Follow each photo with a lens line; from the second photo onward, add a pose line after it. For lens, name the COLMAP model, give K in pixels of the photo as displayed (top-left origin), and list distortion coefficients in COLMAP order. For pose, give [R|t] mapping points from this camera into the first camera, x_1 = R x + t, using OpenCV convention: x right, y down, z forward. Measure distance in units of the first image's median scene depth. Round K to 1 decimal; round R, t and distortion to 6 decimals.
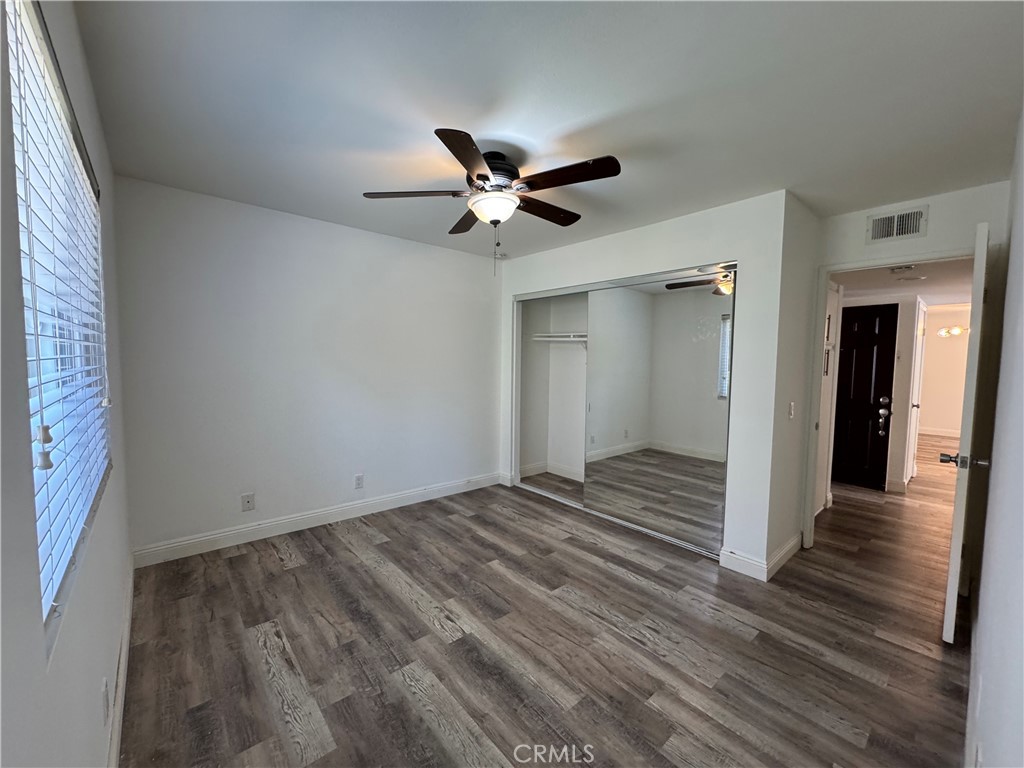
lens RADIAL K [[410.2, 0, 516.8], [0, 410.2, 389.1], [0, 0, 1]] dist [-0.003791, 0.000412]
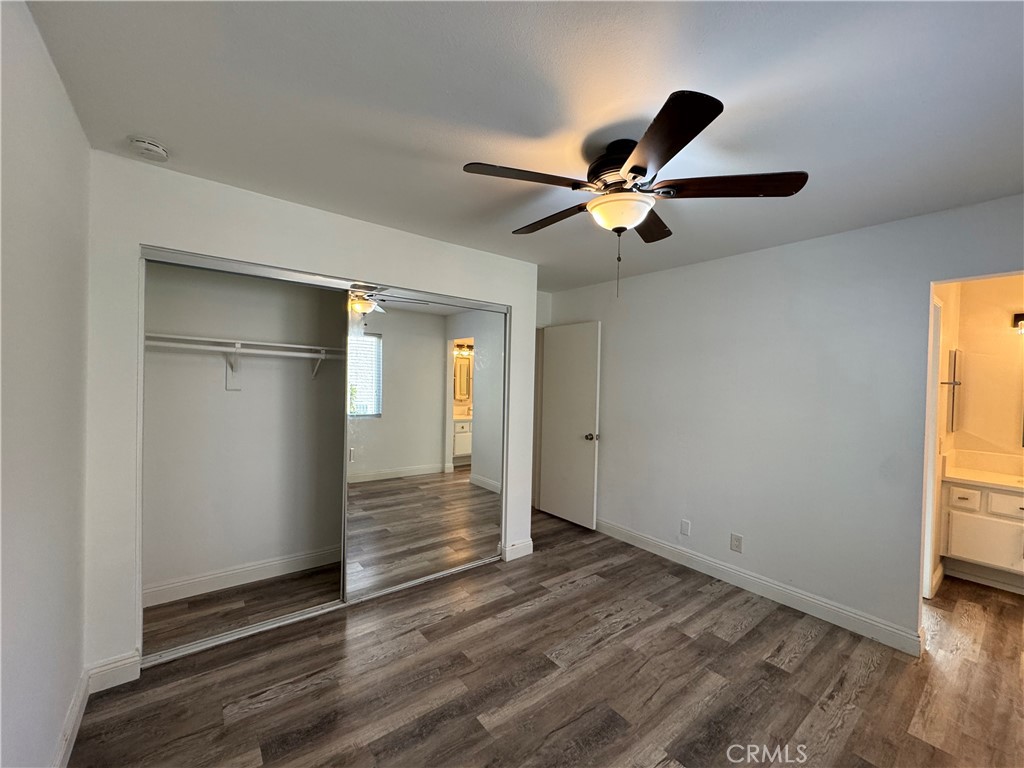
lens RADIAL K [[410.2, 0, 507.5], [0, 410.2, 383.5], [0, 0, 1]] dist [-0.003791, 0.000412]
pose [[0.067199, -0.027054, 0.997373, -0.711517], [0.048617, 0.998534, 0.023810, -0.115056], [-0.996554, 0.046889, 0.068416, 0.961140]]
